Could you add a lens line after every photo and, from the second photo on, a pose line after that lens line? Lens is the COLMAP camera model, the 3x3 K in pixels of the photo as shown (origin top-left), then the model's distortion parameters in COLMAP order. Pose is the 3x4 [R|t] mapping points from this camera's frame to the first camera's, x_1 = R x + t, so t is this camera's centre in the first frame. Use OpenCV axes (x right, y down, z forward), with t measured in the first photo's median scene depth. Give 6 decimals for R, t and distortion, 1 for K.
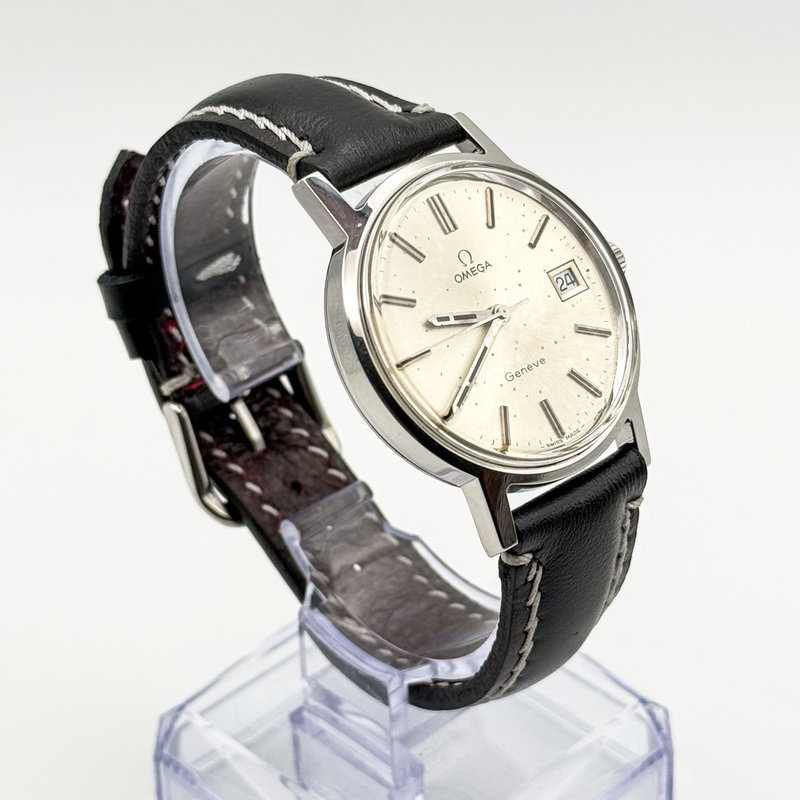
lens RADIAL K [[2580.0, 0, 404.2], [0, 2580.0, 395.0], [0, 0, 1]] dist [0.748244, 0.000000]
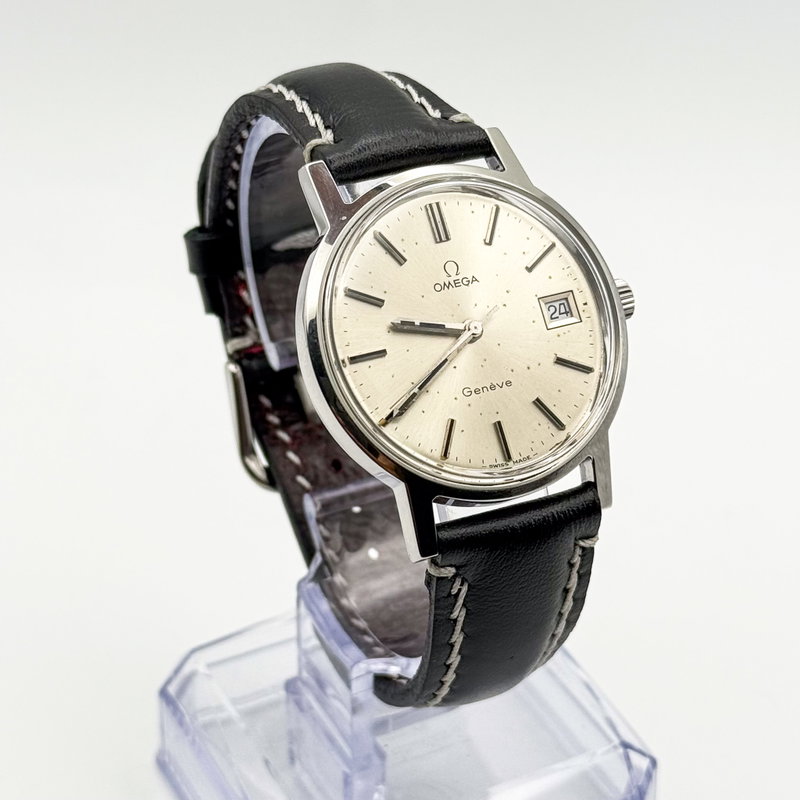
lens RADIAL K [[2580.0, 0, 396.4], [0, 2580.0, 396.4], [0, 0, 1]] dist [0.748244, 0.000000]
pose [[0.952389, 0.186465, -0.241216, 0.248344], [-0.184568, 0.982342, 0.030647, -0.030075], [0.242671, 0.015333, 0.969987, 0.013272]]
